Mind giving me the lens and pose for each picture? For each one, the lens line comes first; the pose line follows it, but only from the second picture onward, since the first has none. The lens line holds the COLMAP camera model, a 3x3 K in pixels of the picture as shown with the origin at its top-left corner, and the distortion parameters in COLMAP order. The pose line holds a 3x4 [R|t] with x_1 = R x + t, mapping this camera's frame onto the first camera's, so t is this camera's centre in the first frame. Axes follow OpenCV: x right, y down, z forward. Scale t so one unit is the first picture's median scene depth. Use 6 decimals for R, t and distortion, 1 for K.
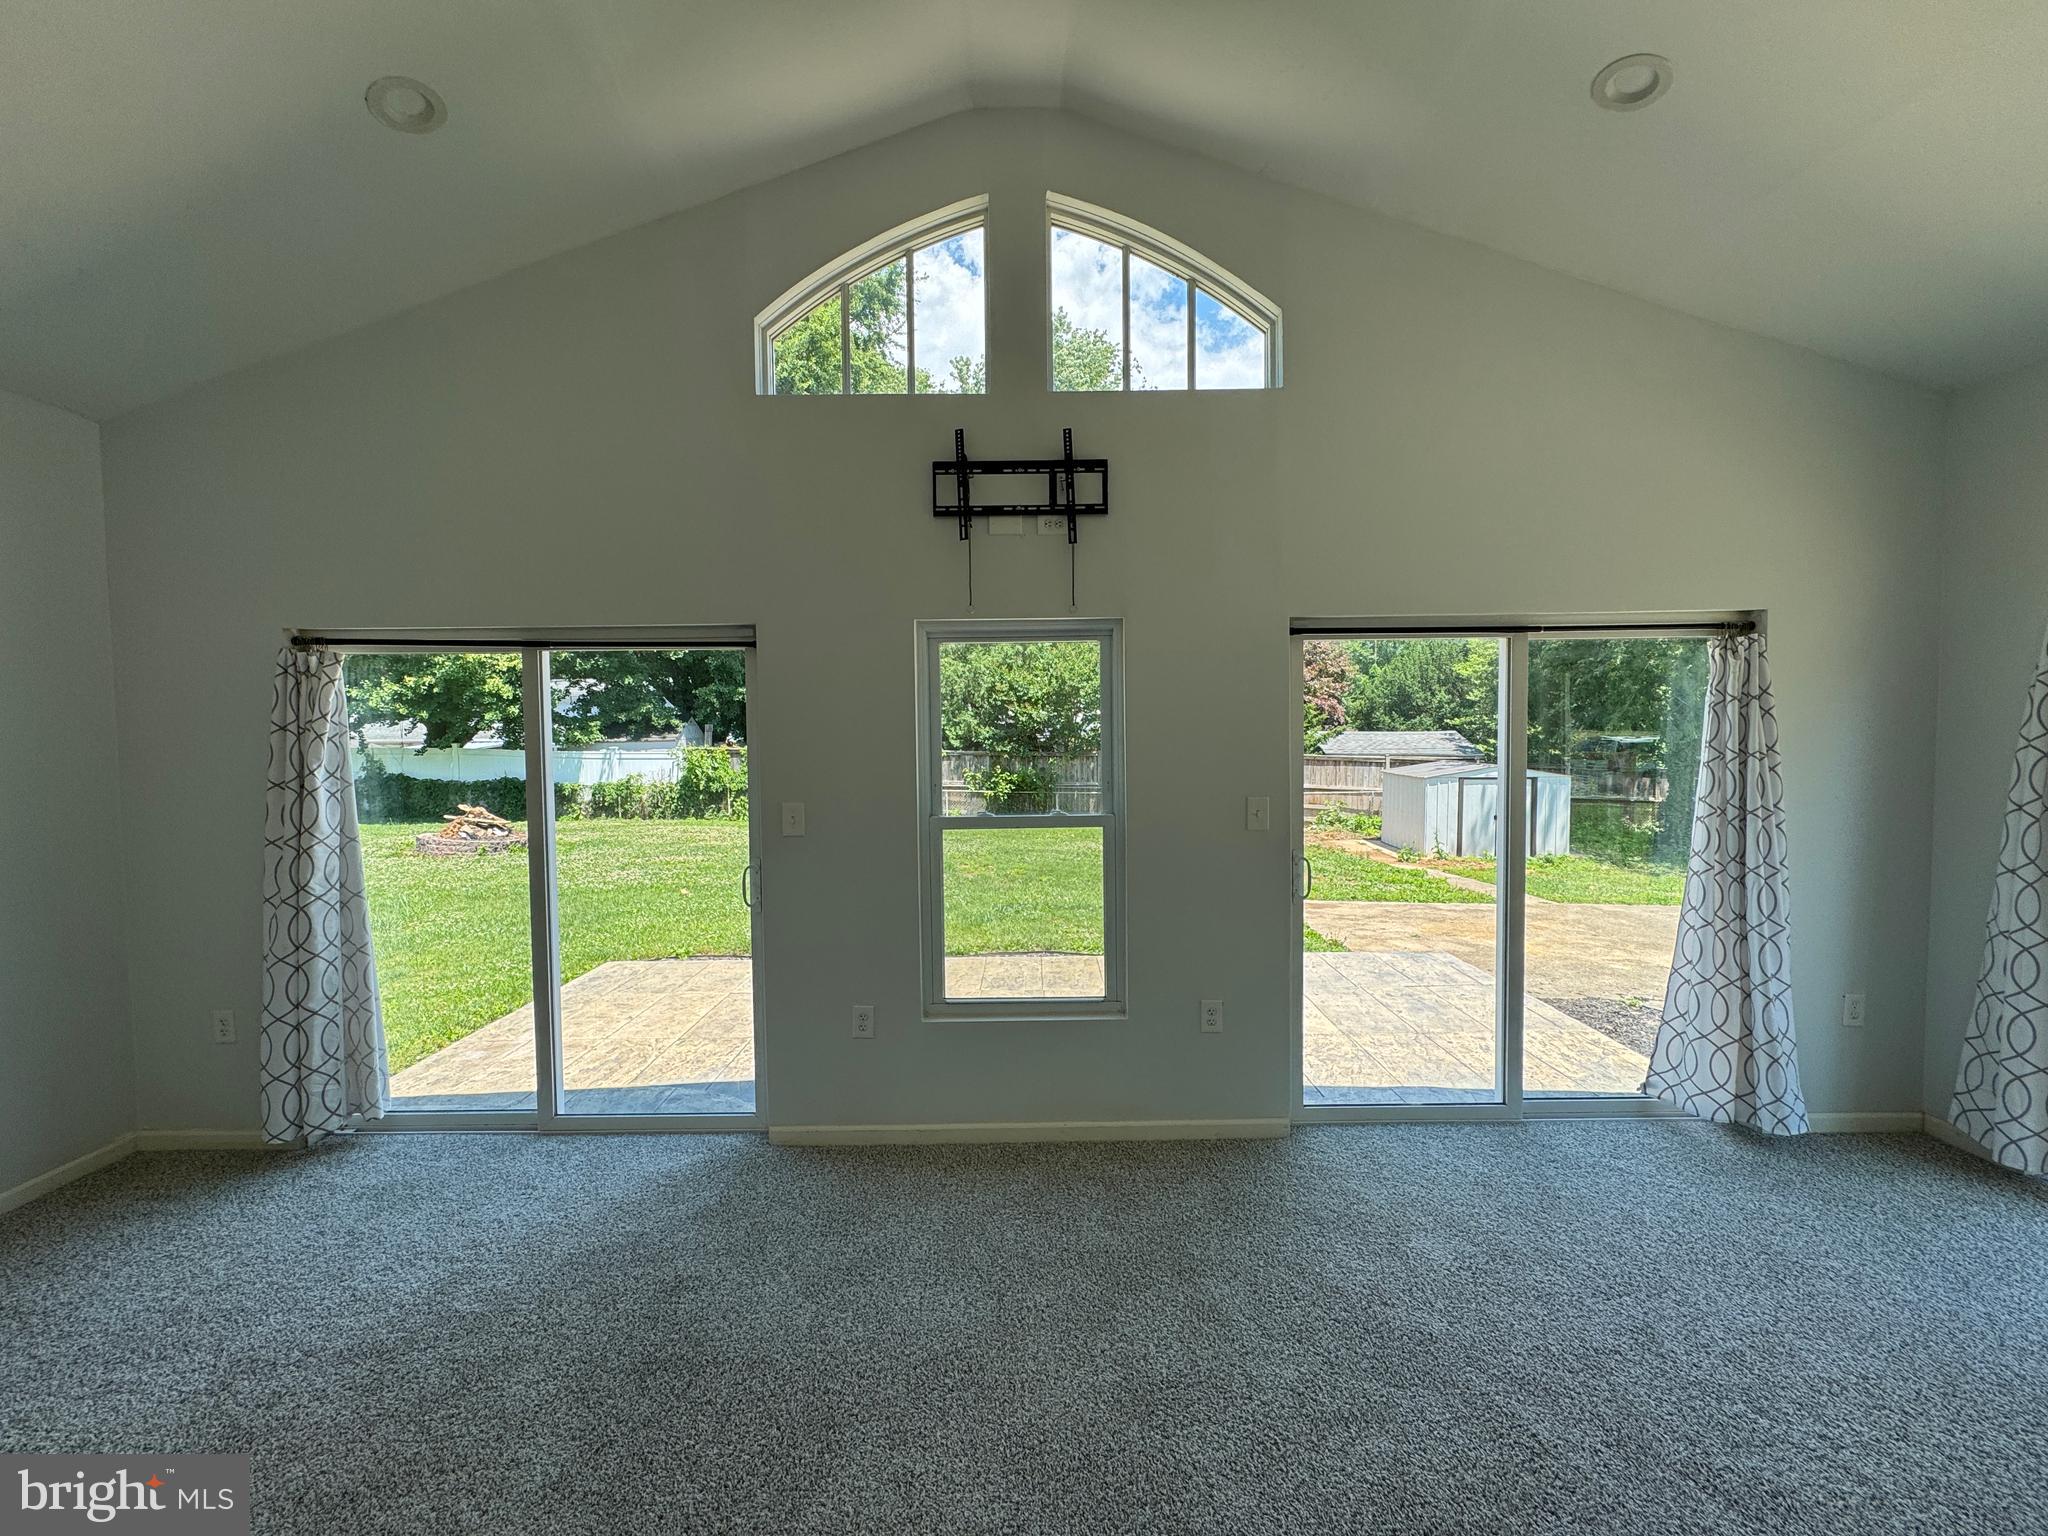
lens RADIAL K [[809.8, 0, 1024.0], [0, 809.8, 768.0], [0, 0, 1]] dist [-0.002967, 0.000551]
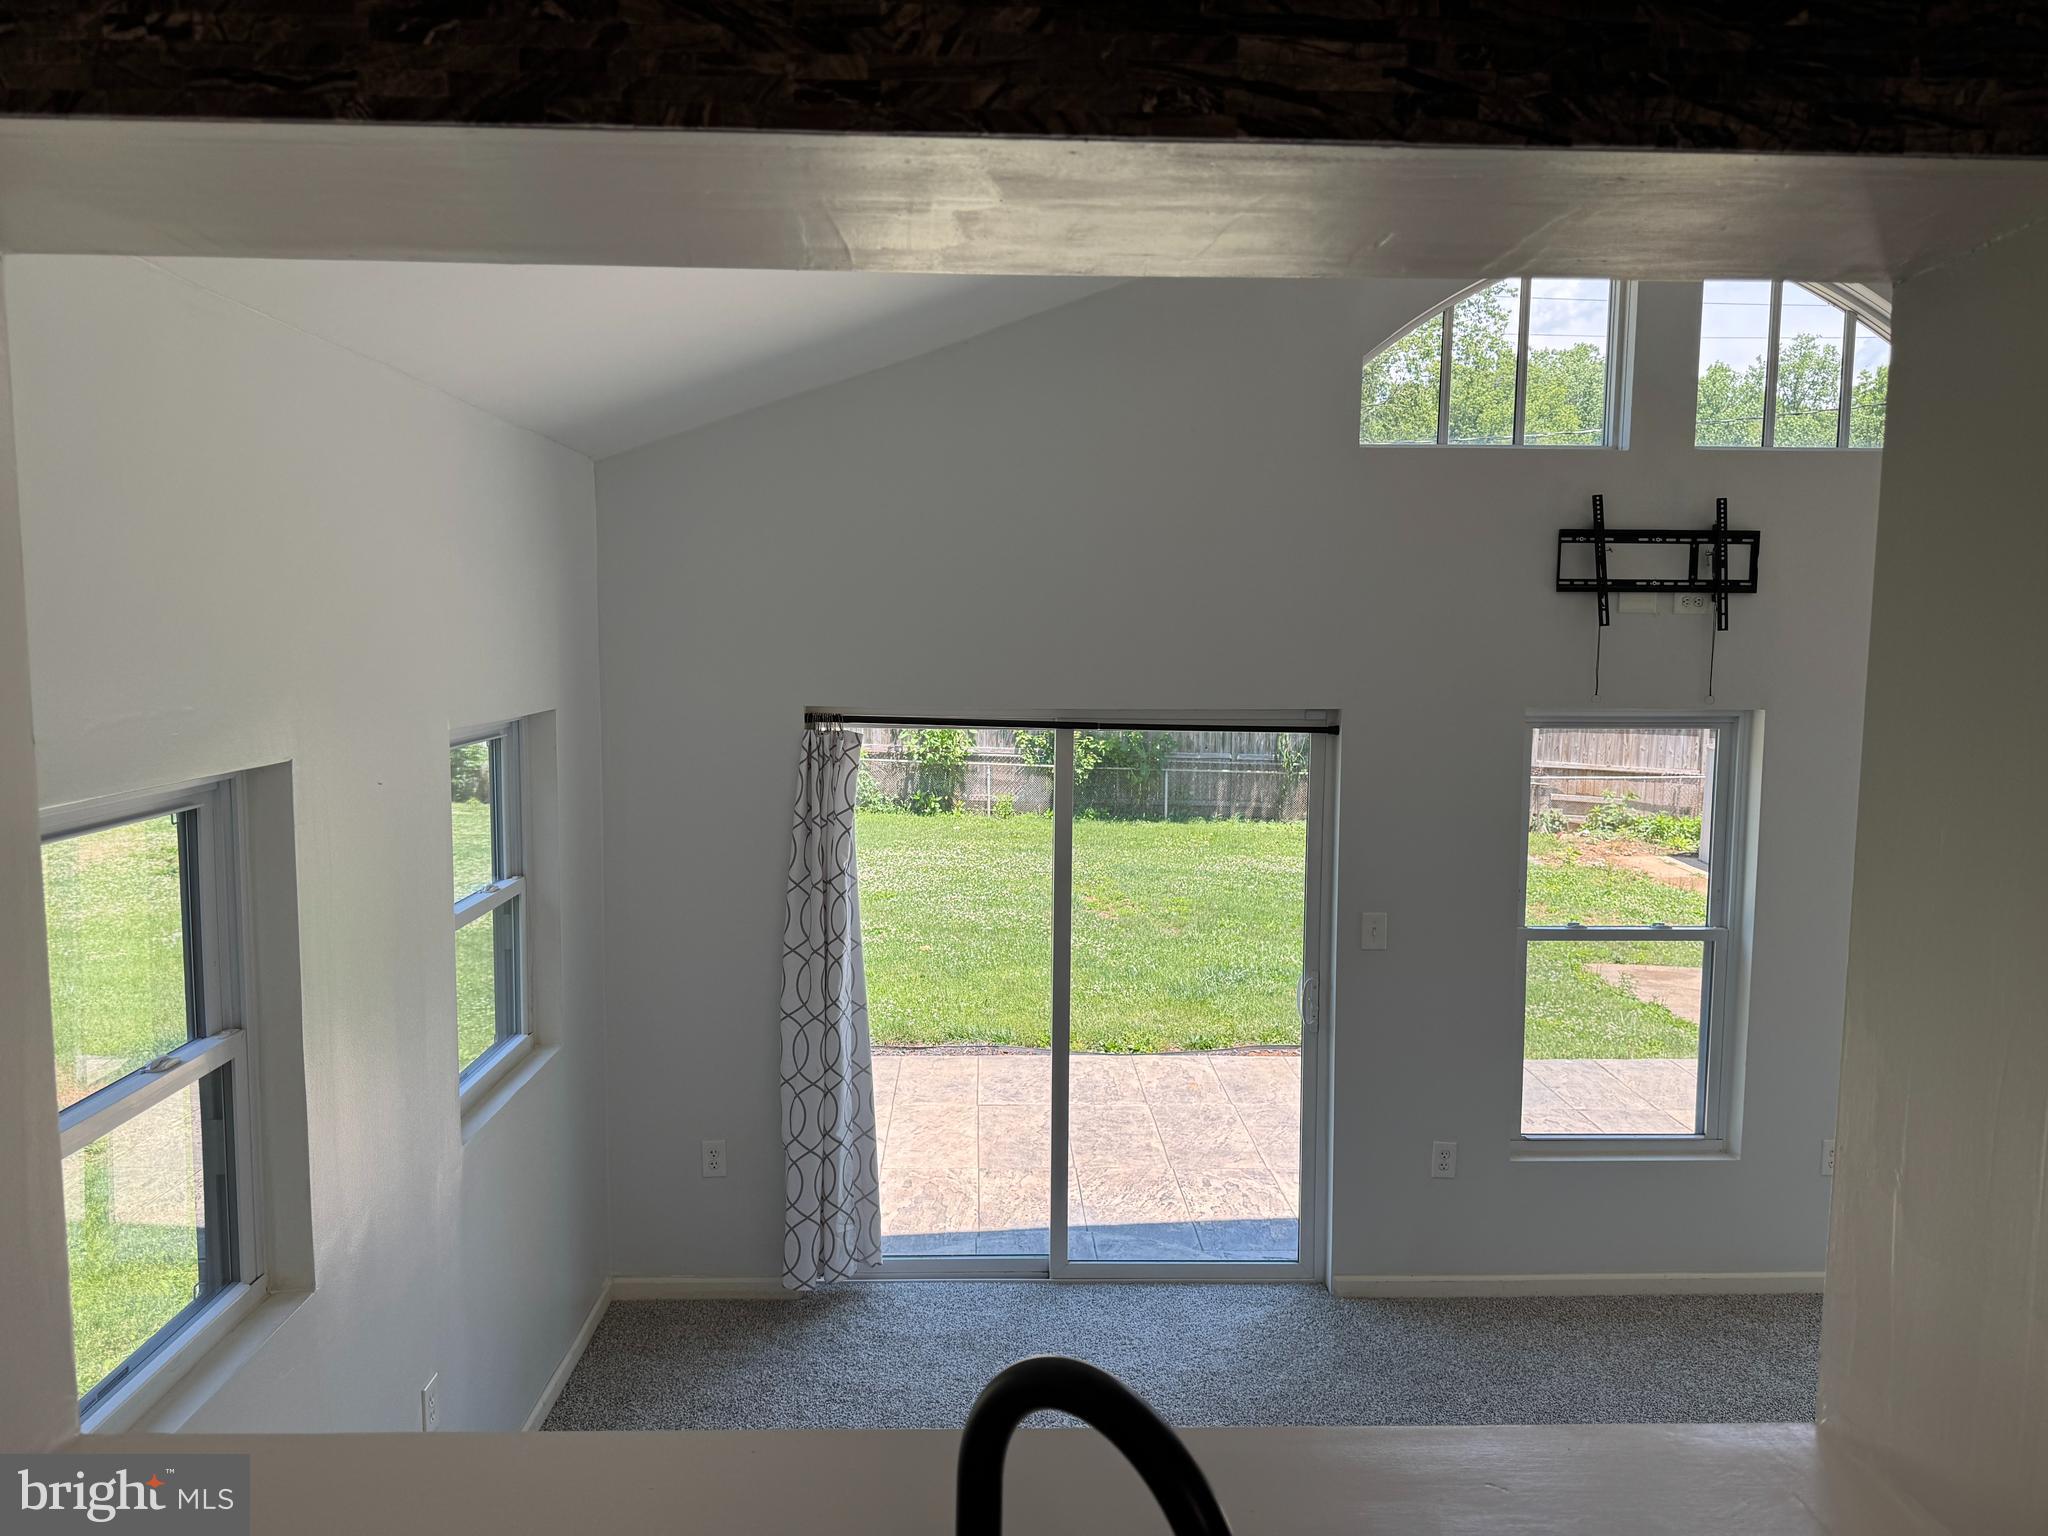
lens RADIAL K [[1419.6, 0, 1023.2], [0, 1419.6, 774.3], [0, 0, 1]] dist [0.096260, -0.143487]
pose [[0.999444, 0.016443, 0.028999, -0.695974], [-0.018097, 0.998168, 0.057734, -0.184396], [-0.027997, -0.058227, 0.997911, -0.517437]]
